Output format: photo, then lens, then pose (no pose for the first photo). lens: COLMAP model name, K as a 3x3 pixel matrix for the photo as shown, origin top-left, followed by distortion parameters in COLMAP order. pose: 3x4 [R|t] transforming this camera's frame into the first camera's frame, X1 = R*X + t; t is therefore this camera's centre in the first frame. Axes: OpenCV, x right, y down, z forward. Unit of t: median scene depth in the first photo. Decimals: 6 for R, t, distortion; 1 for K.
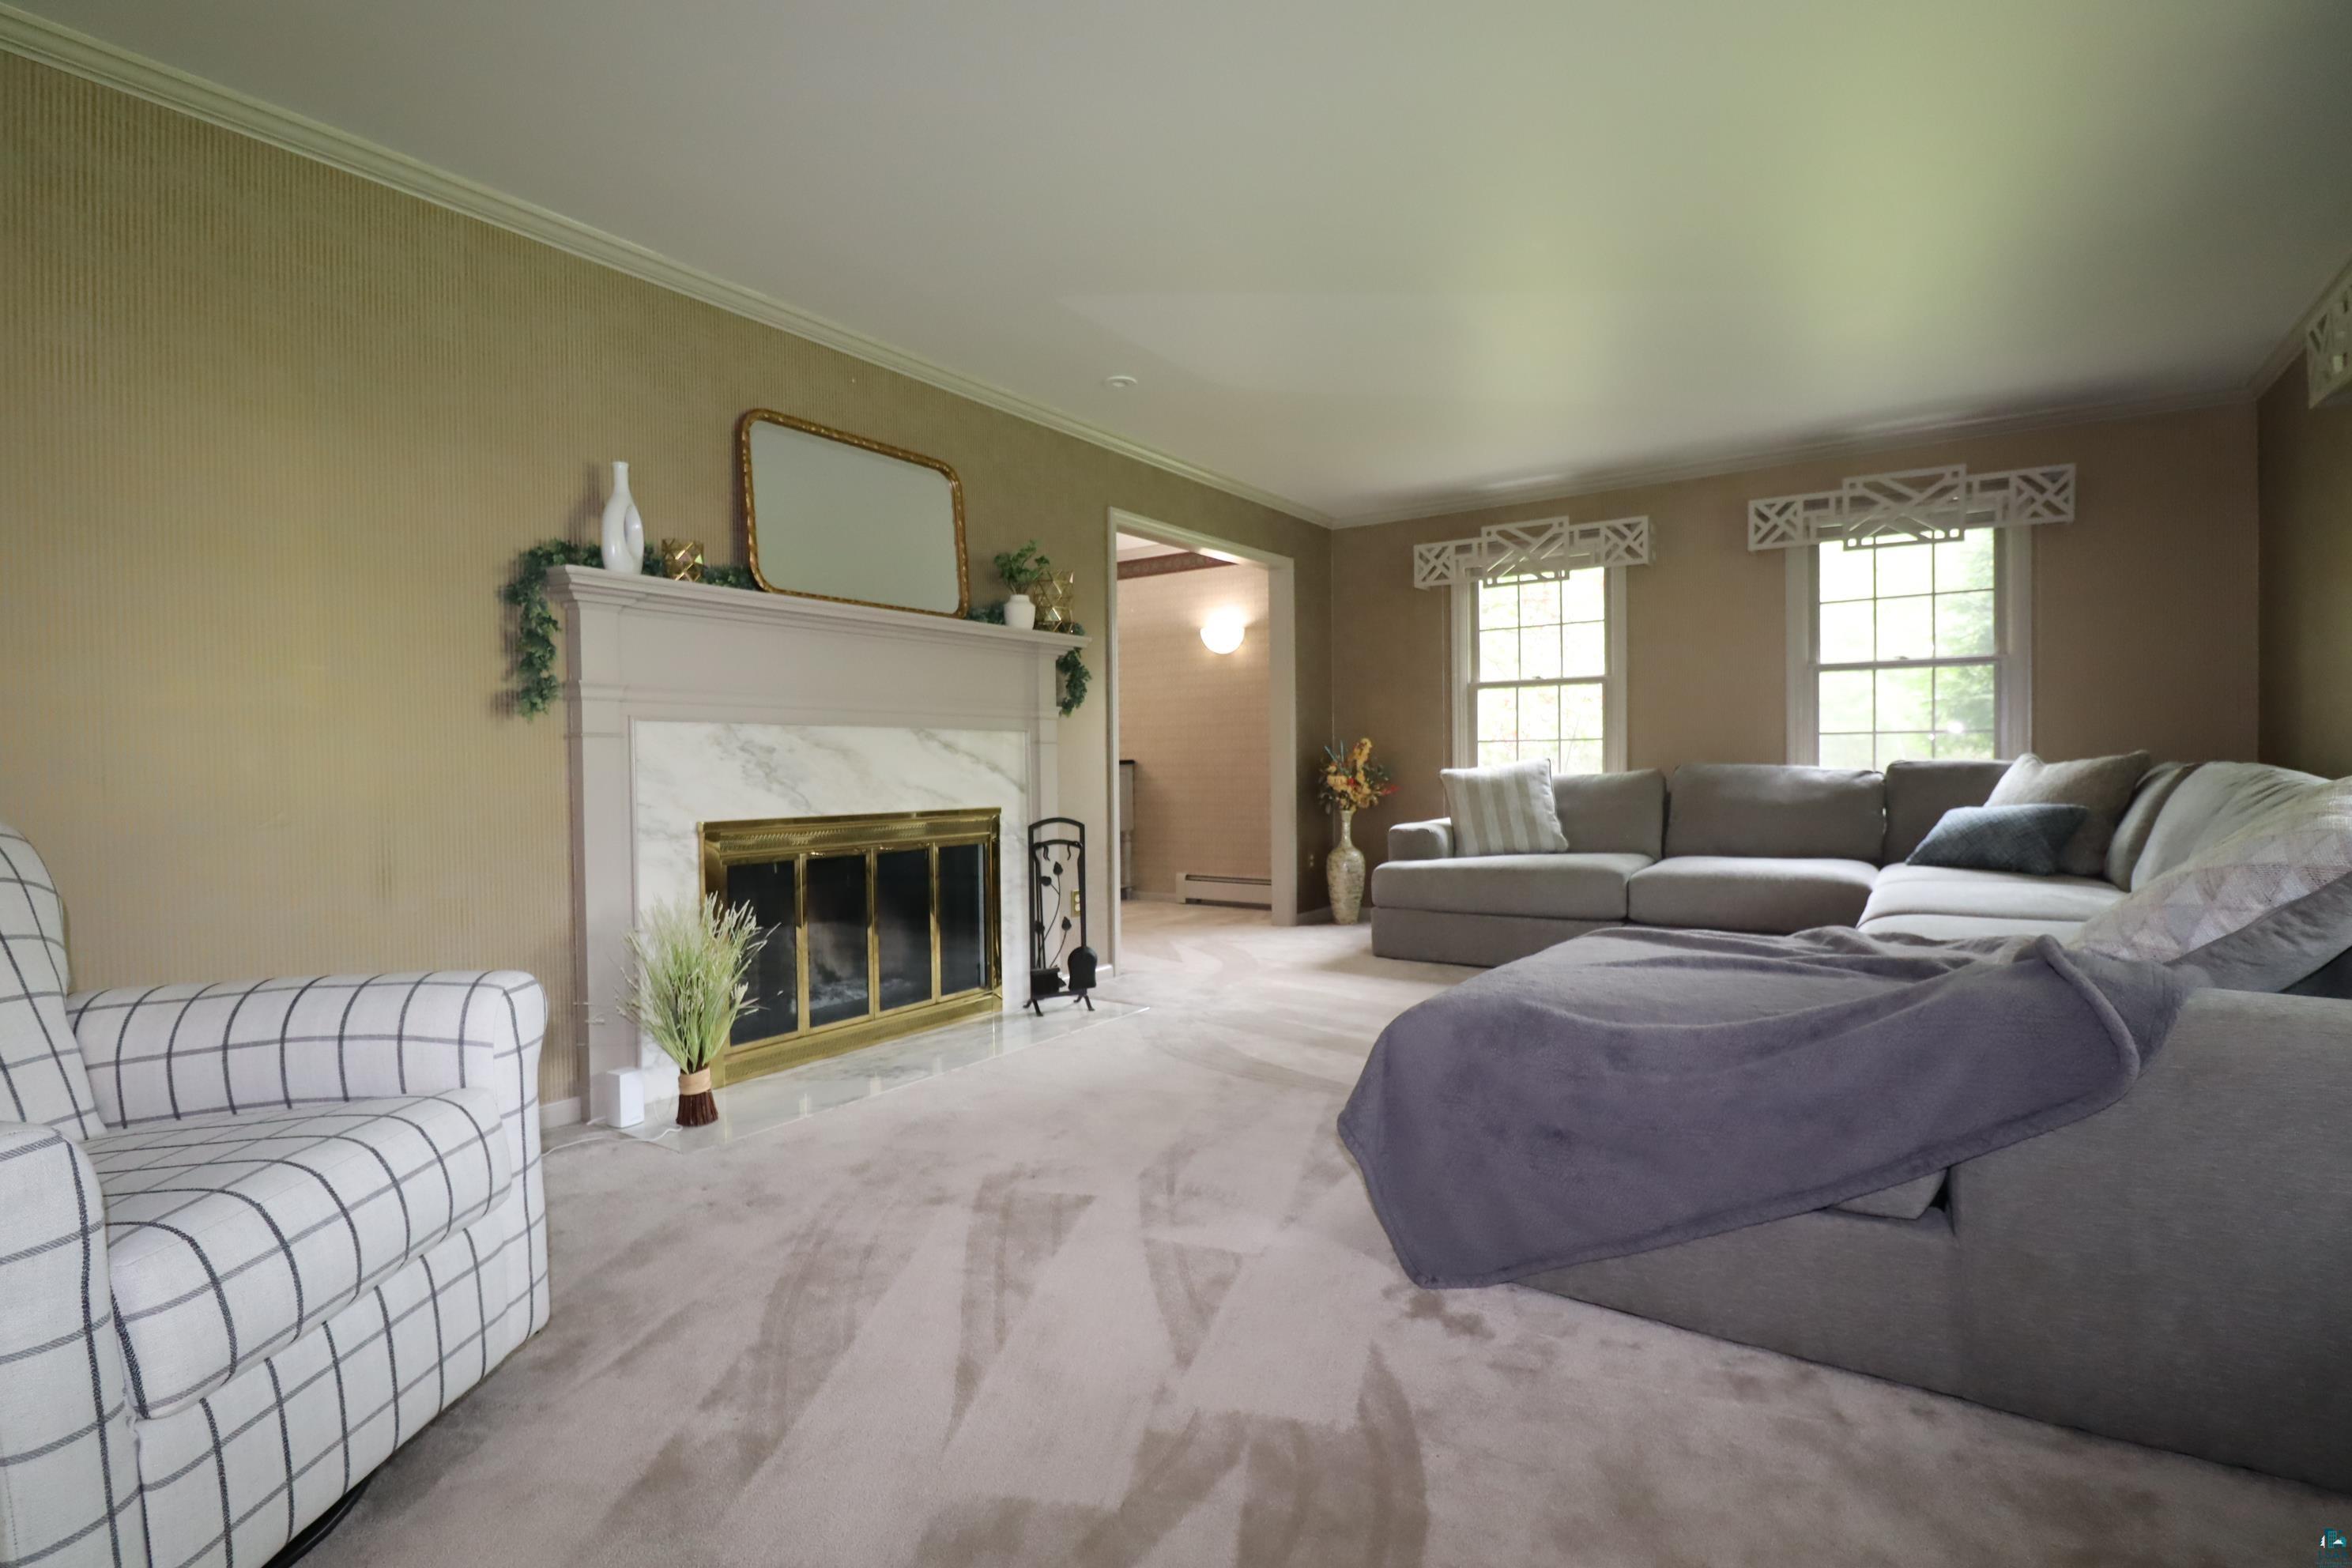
lens RADIAL K [[1098.7, 0, 1175.6], [0, 1098.7, 785.6], [0, 0, 1]] dist [-0.003858, -0.008534]
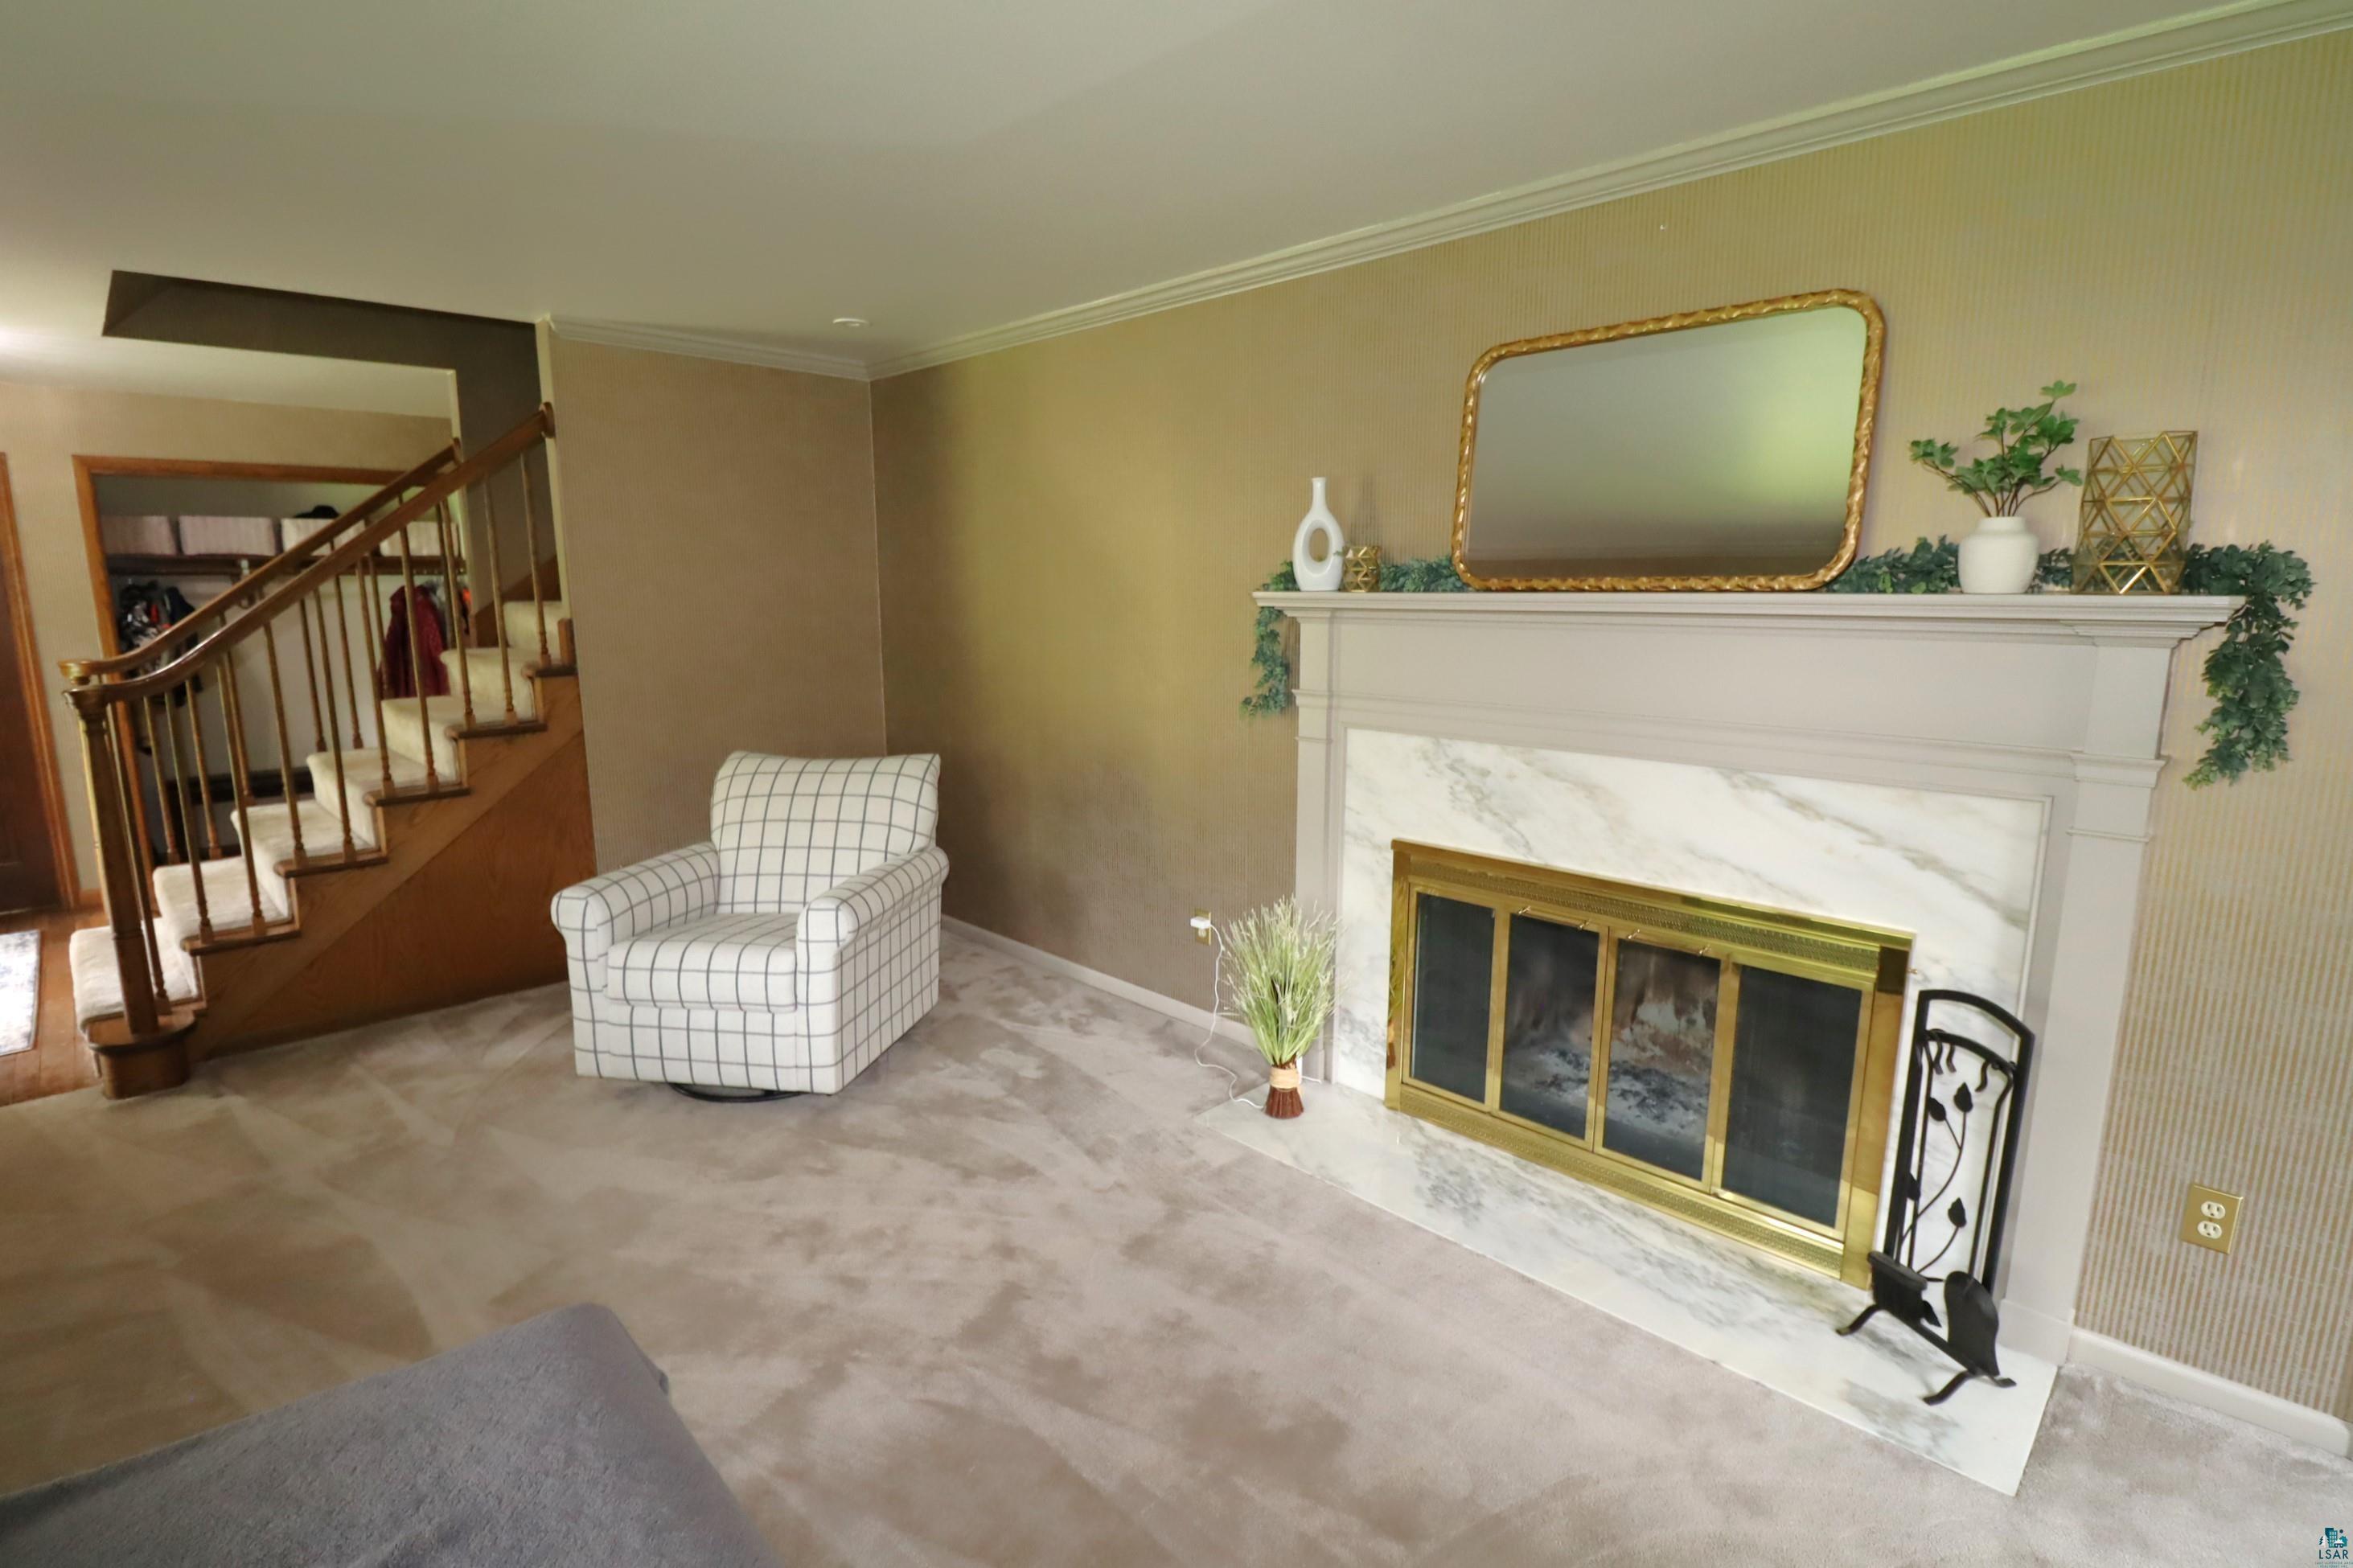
lens RADIAL K [[1119.9, 0, 1174.2], [0, 1119.9, 787.3], [0, 0, 1]] dist [-0.010503, -0.002485]
pose [[-0.191189, 0.180628, -0.964790, 0.478631], [-0.017334, 0.982147, 0.187313, -0.169752], [0.981400, 0.052536, -0.184645, 0.888565]]
